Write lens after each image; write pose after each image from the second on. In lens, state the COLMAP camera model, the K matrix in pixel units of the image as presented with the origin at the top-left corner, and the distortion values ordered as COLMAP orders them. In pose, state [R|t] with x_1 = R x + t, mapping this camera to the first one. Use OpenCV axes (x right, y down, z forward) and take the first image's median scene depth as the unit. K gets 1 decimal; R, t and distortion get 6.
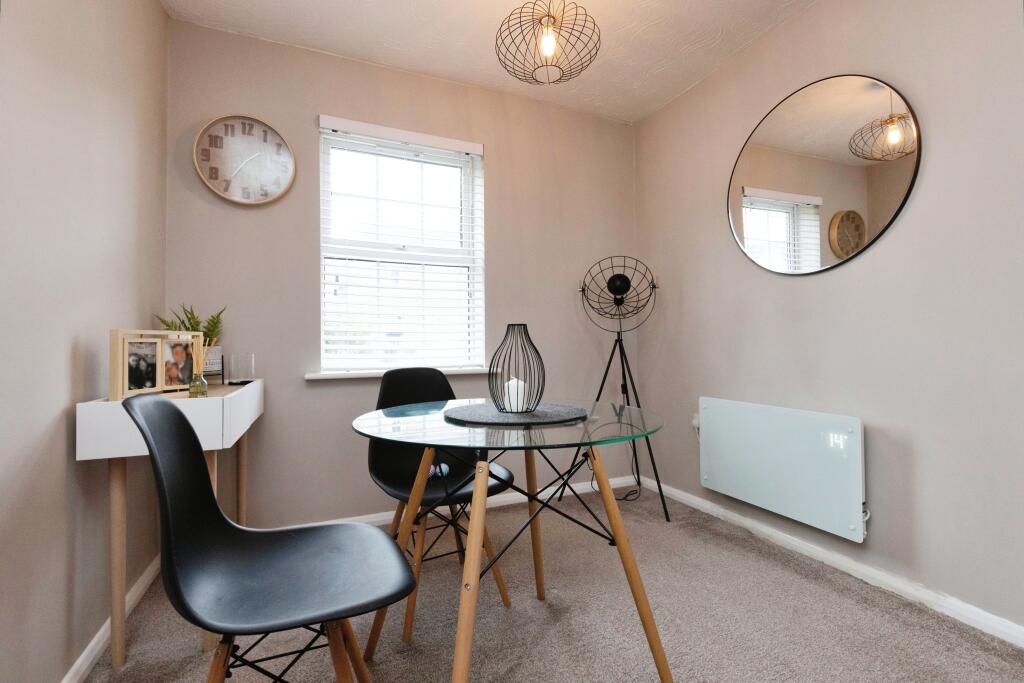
lens RADIAL K [[464.3, 0, 511.0], [0, 464.3, 346.9], [0, 0, 1]] dist [0.012447, -0.000128]
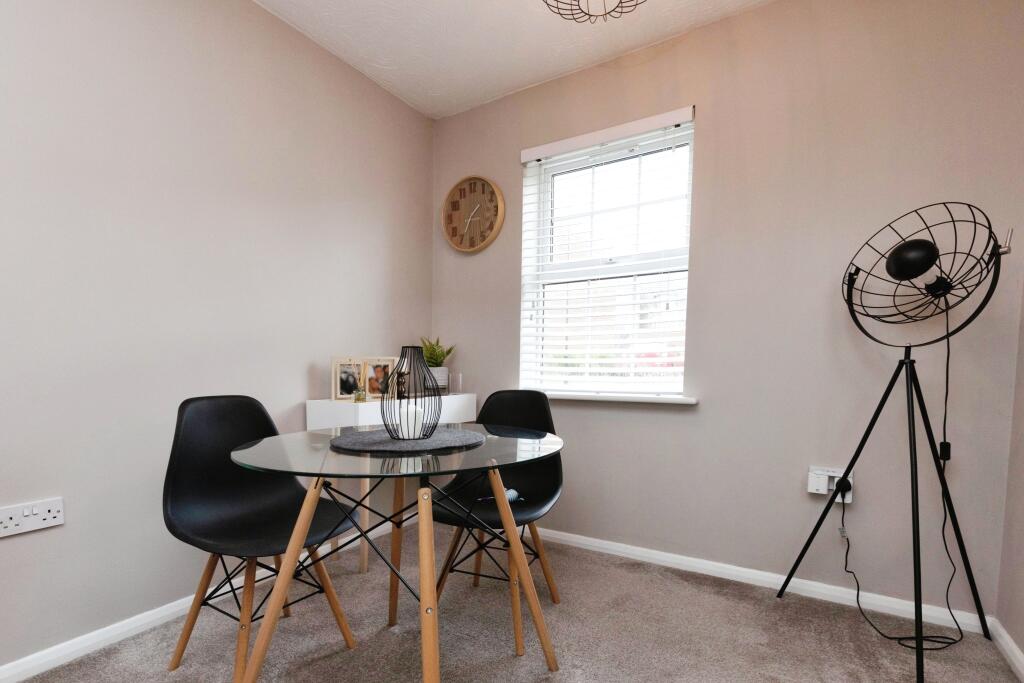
lens RADIAL K [[472.6, 0, 526.9], [0, 472.6, 403.1], [0, 0, 1]] dist [0.000997, -0.000038]
pose [[0.576344, 0.069581, -0.814240, 0.588776], [-0.008716, 0.996835, 0.079016, -0.007749], [0.817161, -0.038443, 0.575126, 0.412017]]
